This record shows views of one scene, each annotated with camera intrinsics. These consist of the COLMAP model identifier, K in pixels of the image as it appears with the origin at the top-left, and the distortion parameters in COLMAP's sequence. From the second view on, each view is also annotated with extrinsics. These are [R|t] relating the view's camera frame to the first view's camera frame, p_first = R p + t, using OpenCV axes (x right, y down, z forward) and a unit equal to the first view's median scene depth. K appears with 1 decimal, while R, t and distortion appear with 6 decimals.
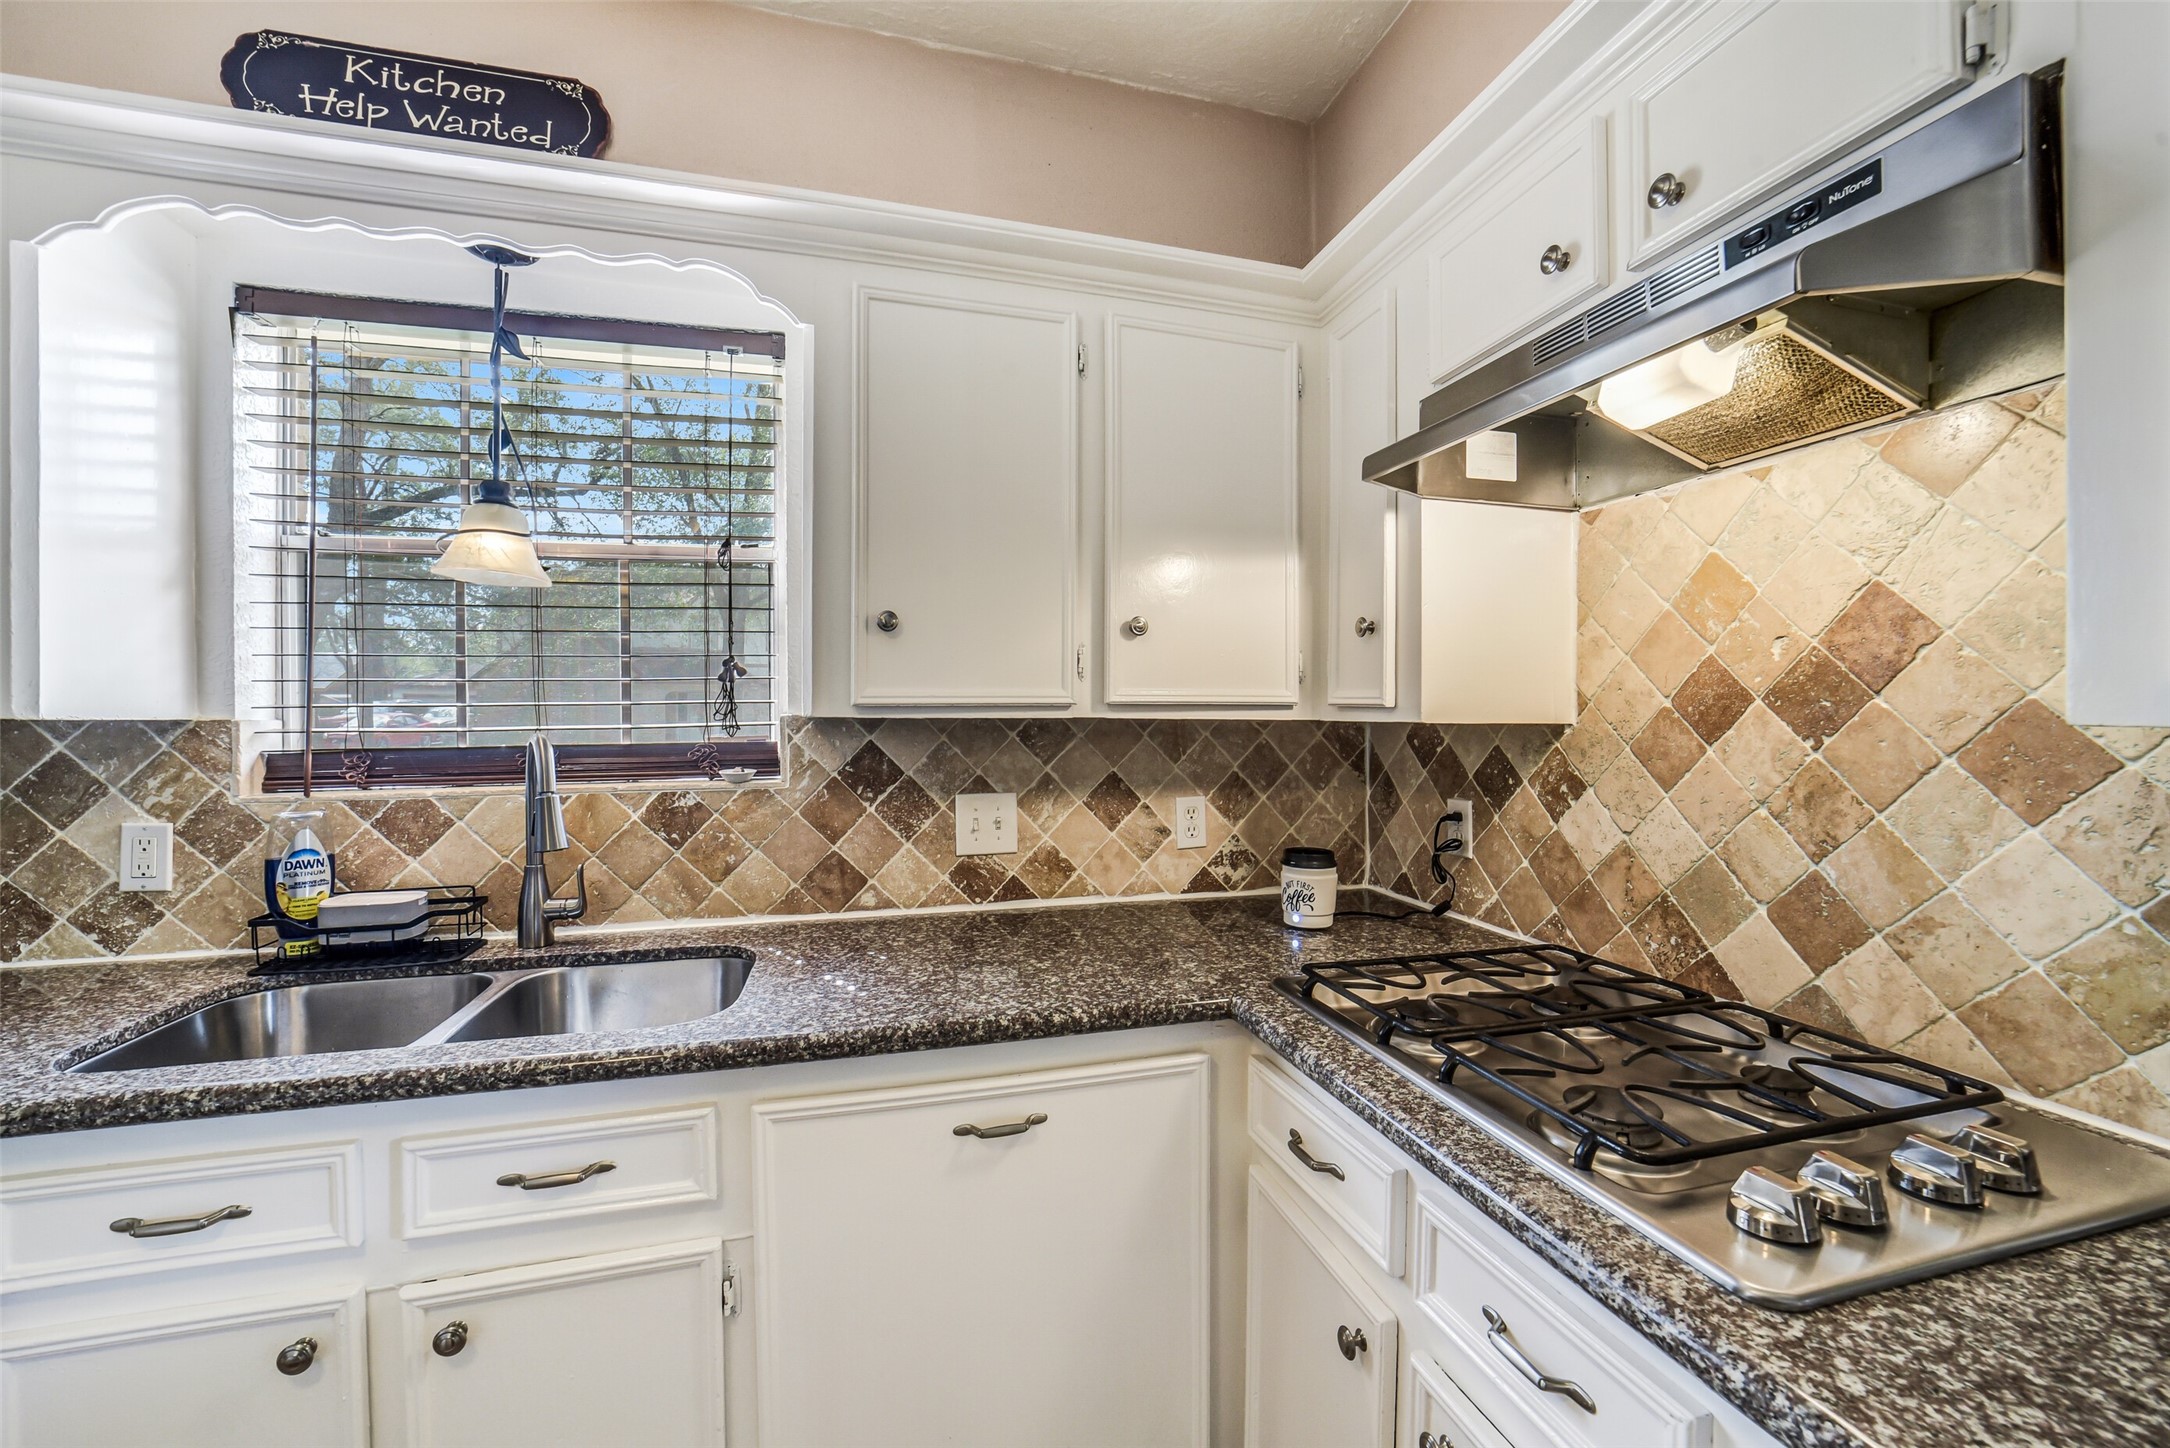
lens RADIAL K [[860.5, 0, 1086.8], [0, 860.5, 734.9], [0, 0, 1]] dist [-0.033726, 0.006918]
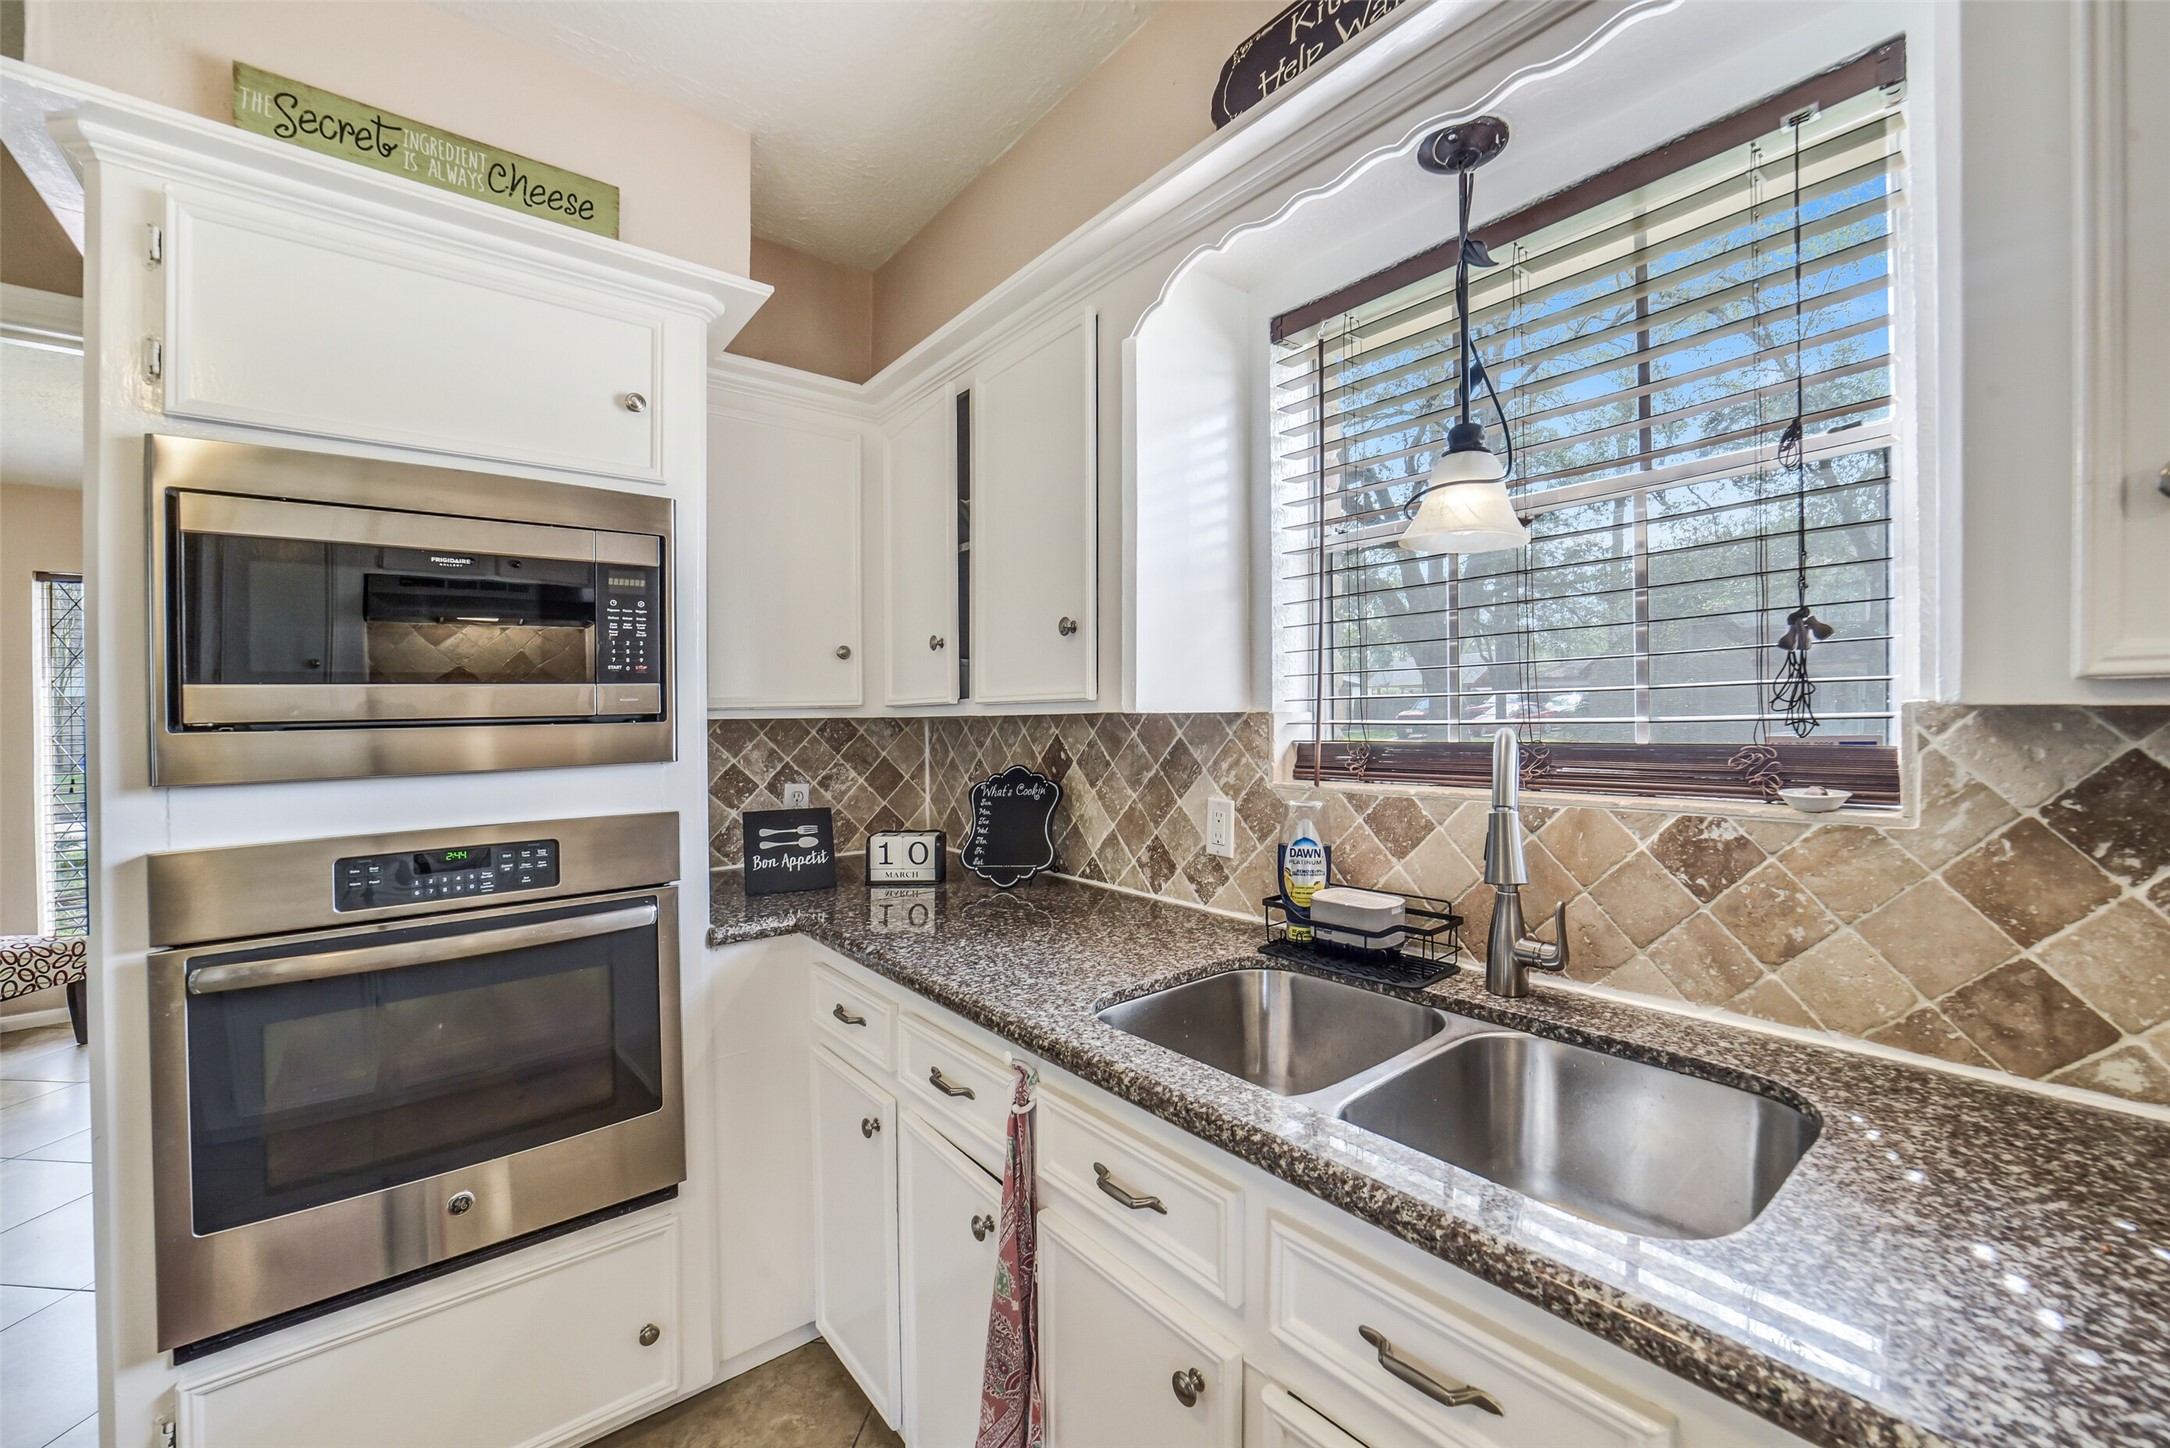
lens RADIAL K [[860.5, 0, 1095.6], [0, 860.5, 724.0], [0, 0, 1]] dist [-0.033726, 0.006918]
pose [[0.410276, 0.009448, -0.911913, -0.078520], [-0.007762, 0.999946, 0.006868, -0.008564], [0.911928, 0.004260, 0.410327, 0.324396]]
